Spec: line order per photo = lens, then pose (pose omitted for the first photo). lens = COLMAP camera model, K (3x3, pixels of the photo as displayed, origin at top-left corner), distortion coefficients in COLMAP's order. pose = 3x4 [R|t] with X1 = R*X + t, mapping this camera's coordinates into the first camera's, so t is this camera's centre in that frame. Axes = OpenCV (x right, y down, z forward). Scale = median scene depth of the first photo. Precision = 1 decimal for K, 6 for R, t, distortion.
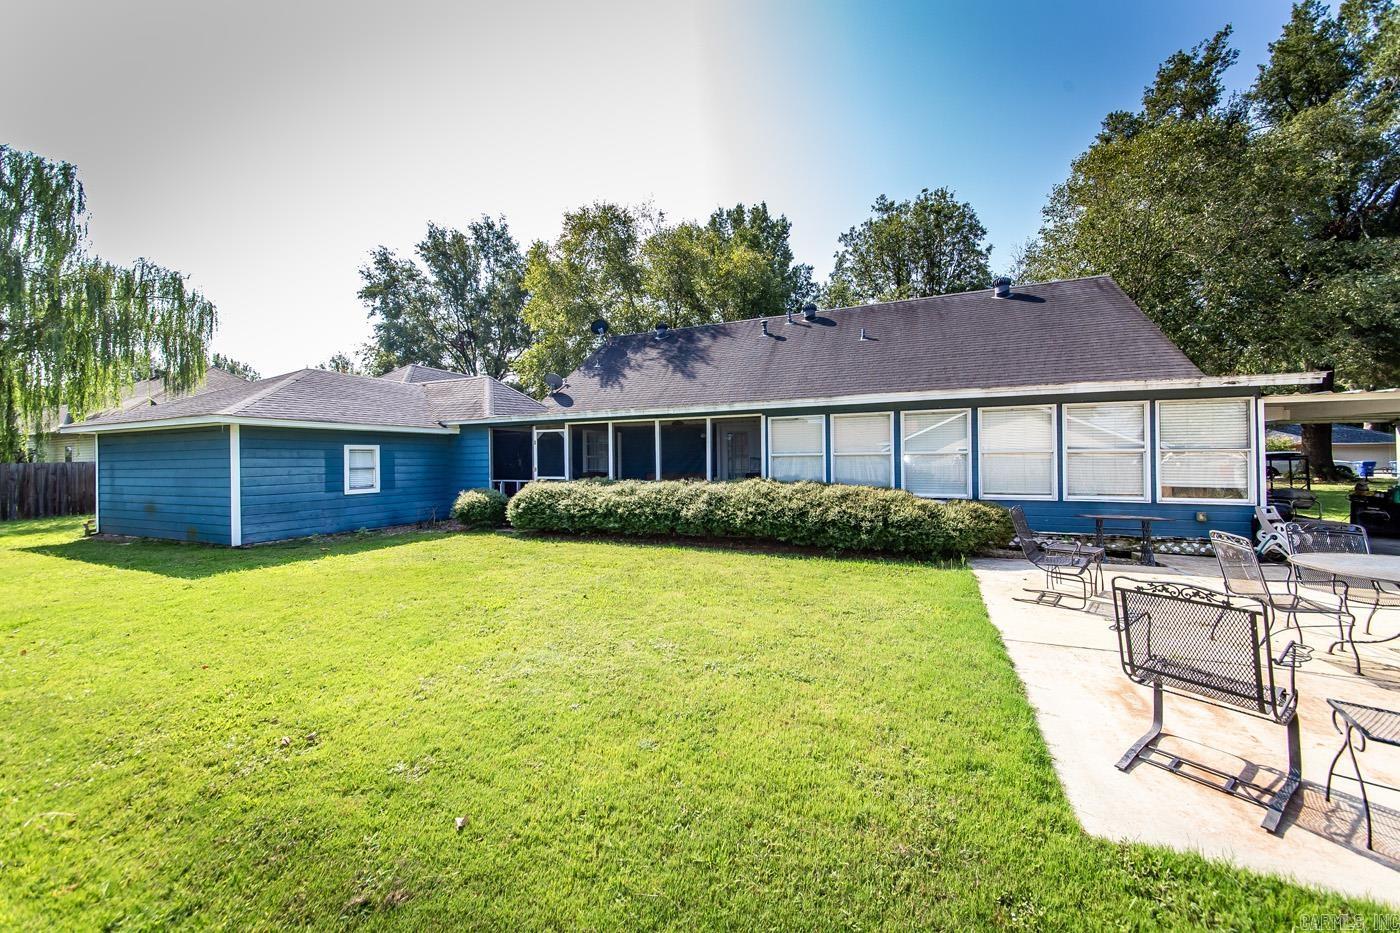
lens RADIAL K [[492.9, 0, 699.0], [0, 492.9, 461.5], [0, 0, 1]] dist [0.001215, 0.000112]
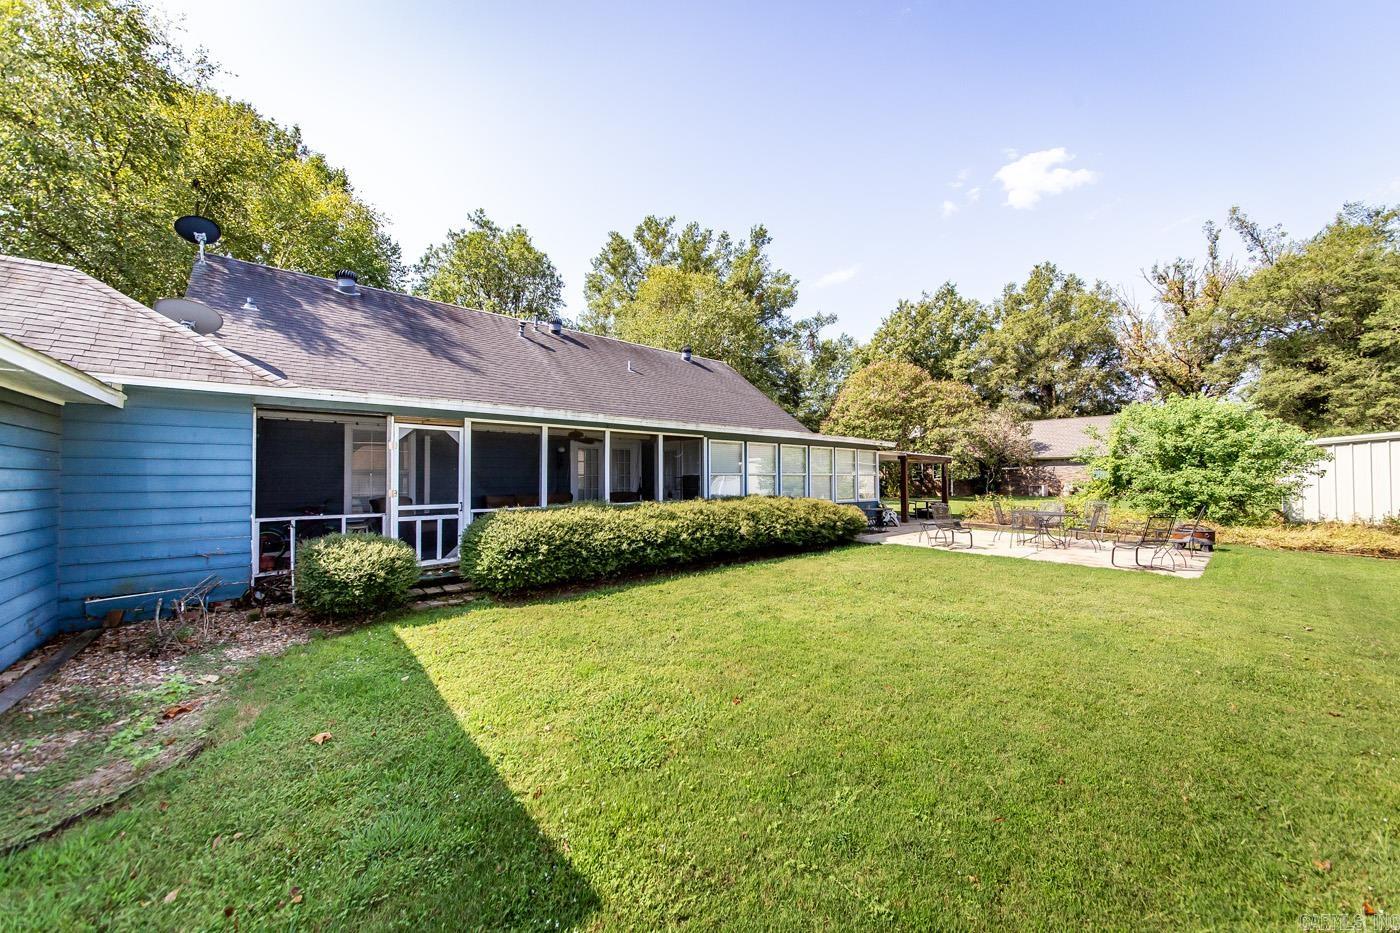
lens RADIAL K [[492.9, 0, 699.0], [0, 492.9, 461.5], [0, 0, 1]] dist [0.001215, 0.000112]
pose [[0.448442, 0.036903, 0.893050, -0.831386], [0.001084, 0.999124, -0.041830, 0.004379], [-0.893811, 0.019726, 0.448010, 0.535514]]
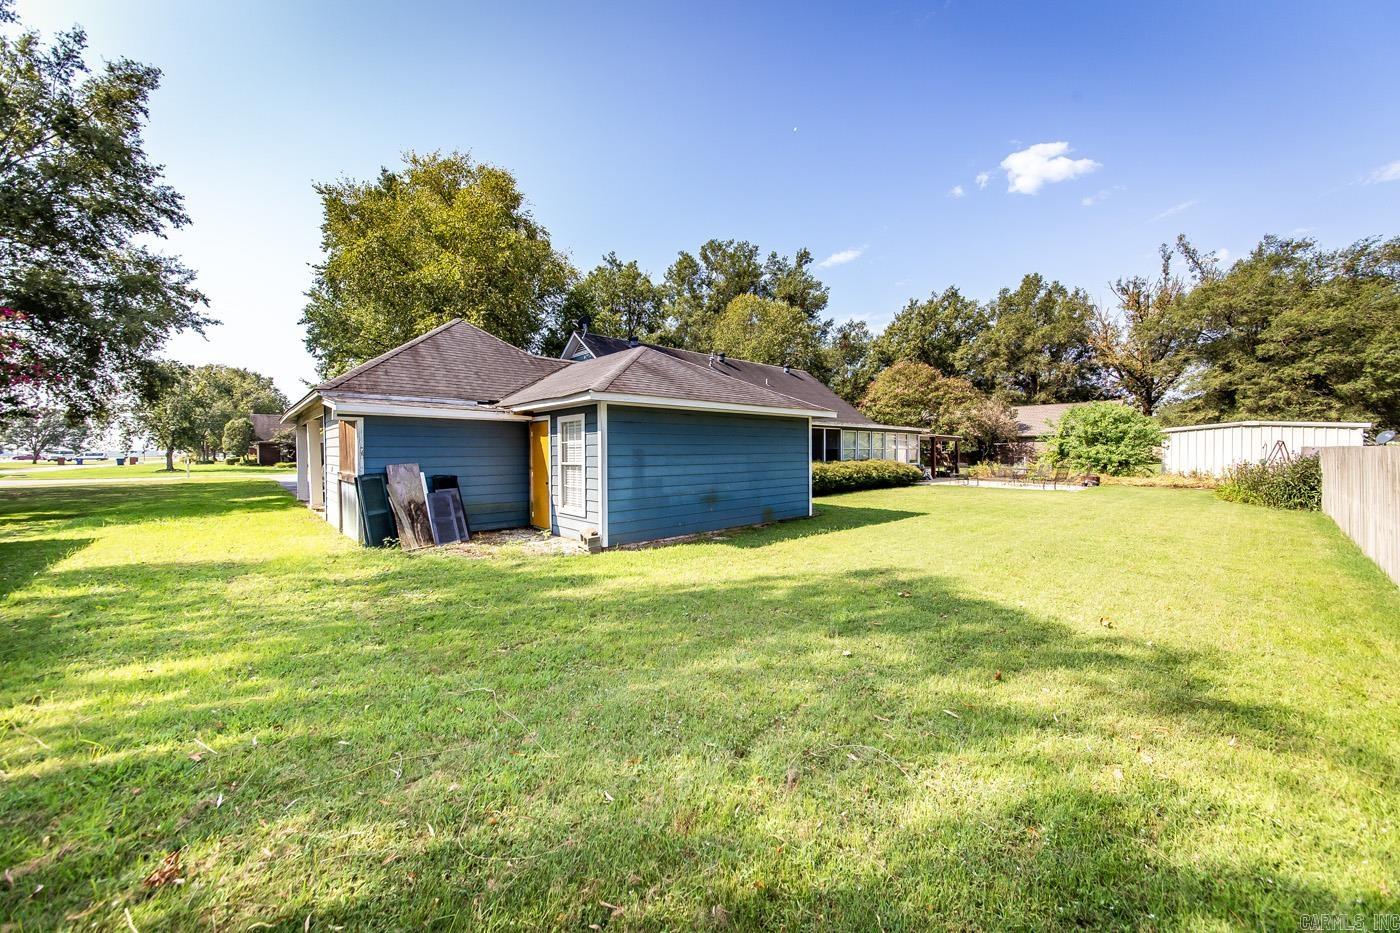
lens RADIAL K [[476.7, 0, 702.0], [0, 476.7, 456.3], [0, 0, 1]] dist [-0.010715, 0.000002]
pose [[0.448588, -0.000541, 0.893738, -1.898529], [0.002650, 0.999996, -0.000724, 0.019433], [-0.893735, 0.002693, 0.448588, 0.629673]]
